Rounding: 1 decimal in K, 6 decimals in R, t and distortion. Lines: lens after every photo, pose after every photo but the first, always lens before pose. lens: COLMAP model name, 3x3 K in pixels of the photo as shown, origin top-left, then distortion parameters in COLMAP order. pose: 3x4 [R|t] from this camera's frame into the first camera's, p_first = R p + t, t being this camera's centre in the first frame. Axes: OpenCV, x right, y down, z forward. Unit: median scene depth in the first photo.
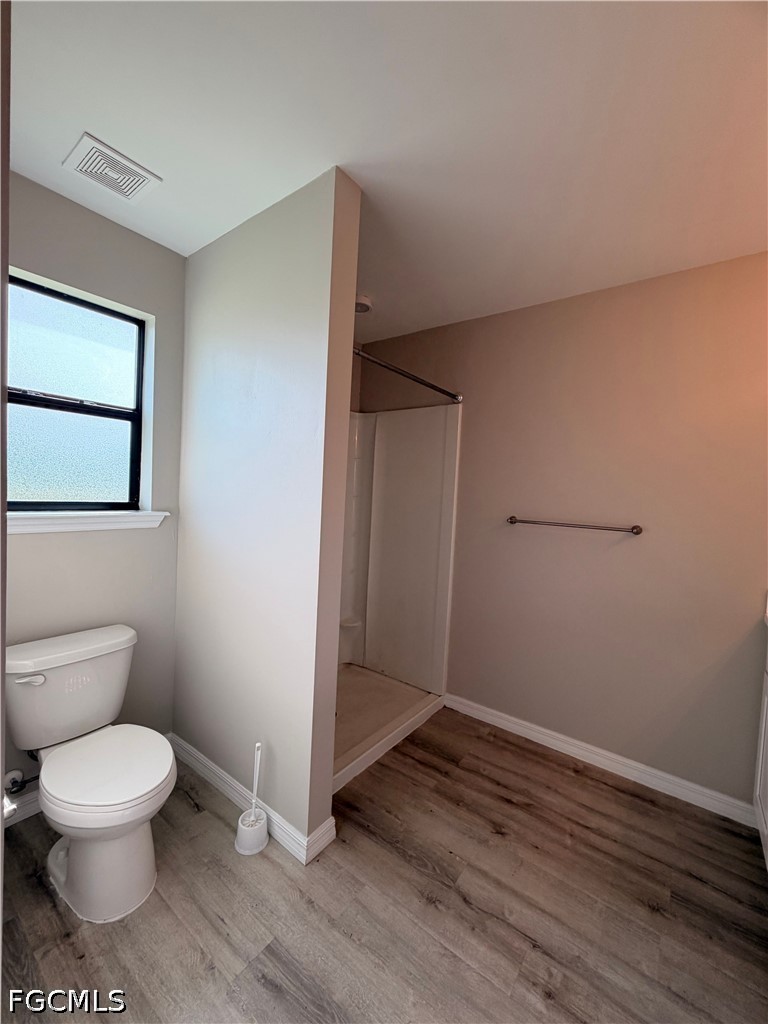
lens RADIAL K [[409.2, 0, 385.5], [0, 409.2, 510.4], [0, 0, 1]] dist [-0.001043, 0.000441]
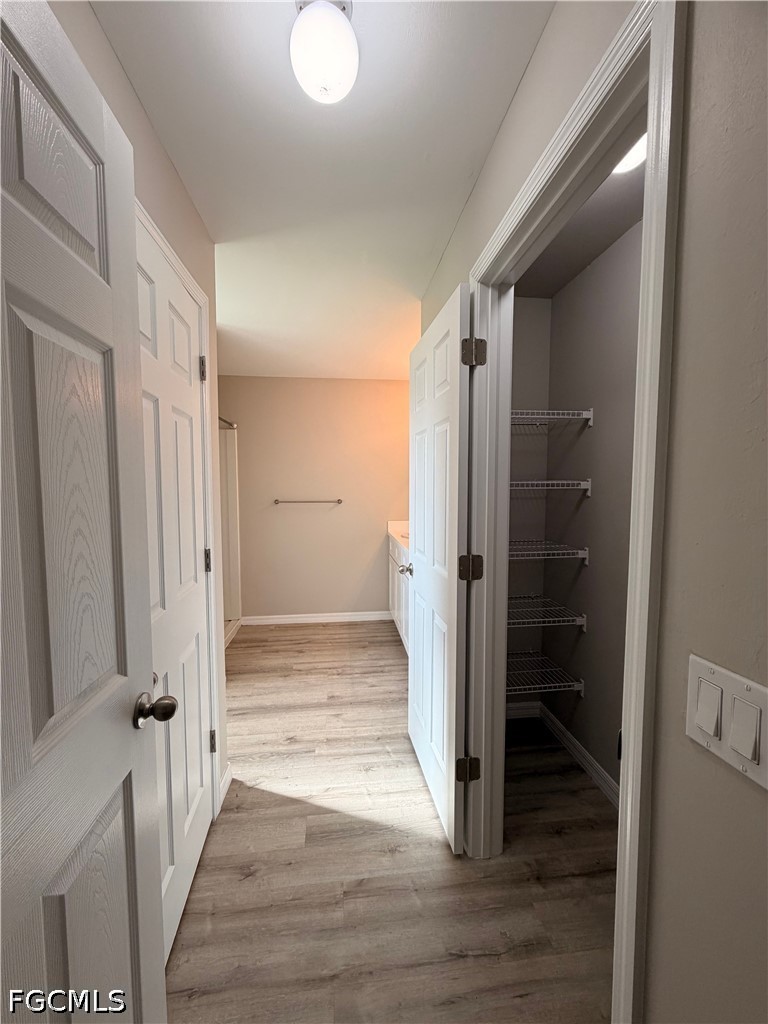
lens RADIAL K [[409.2, 0, 385.5], [0, 409.2, 510.4], [0, 0, 1]] dist [-0.001043, 0.000441]
pose [[0.727114, -0.094640, 0.679963, -0.705559], [0.067011, 0.995507, 0.066900, -0.031368], [-0.683239, -0.003079, 0.730188, -0.747769]]
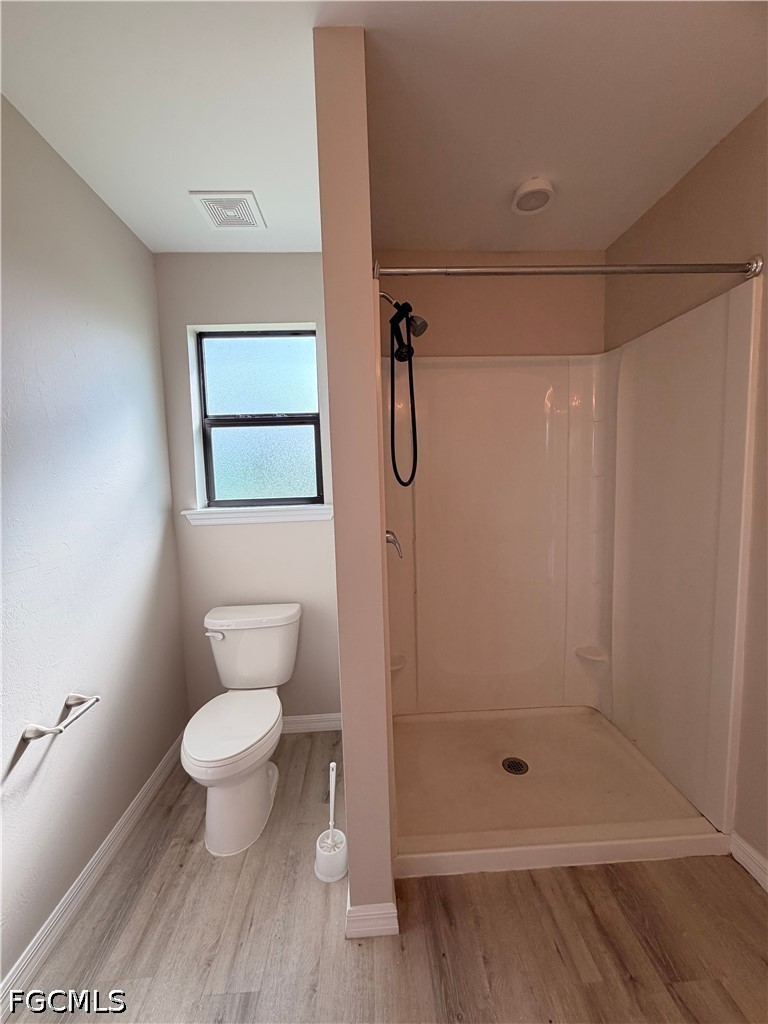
lens RADIAL K [[409.2, 0, 385.5], [0, 409.2, 510.4], [0, 0, 1]] dist [-0.001043, 0.000441]
pose [[0.635143, 0.000511, -0.772394, 0.407762], [0.027482, 0.999352, 0.023260, -0.004248], [0.771905, -0.036001, 0.634718, 0.479691]]
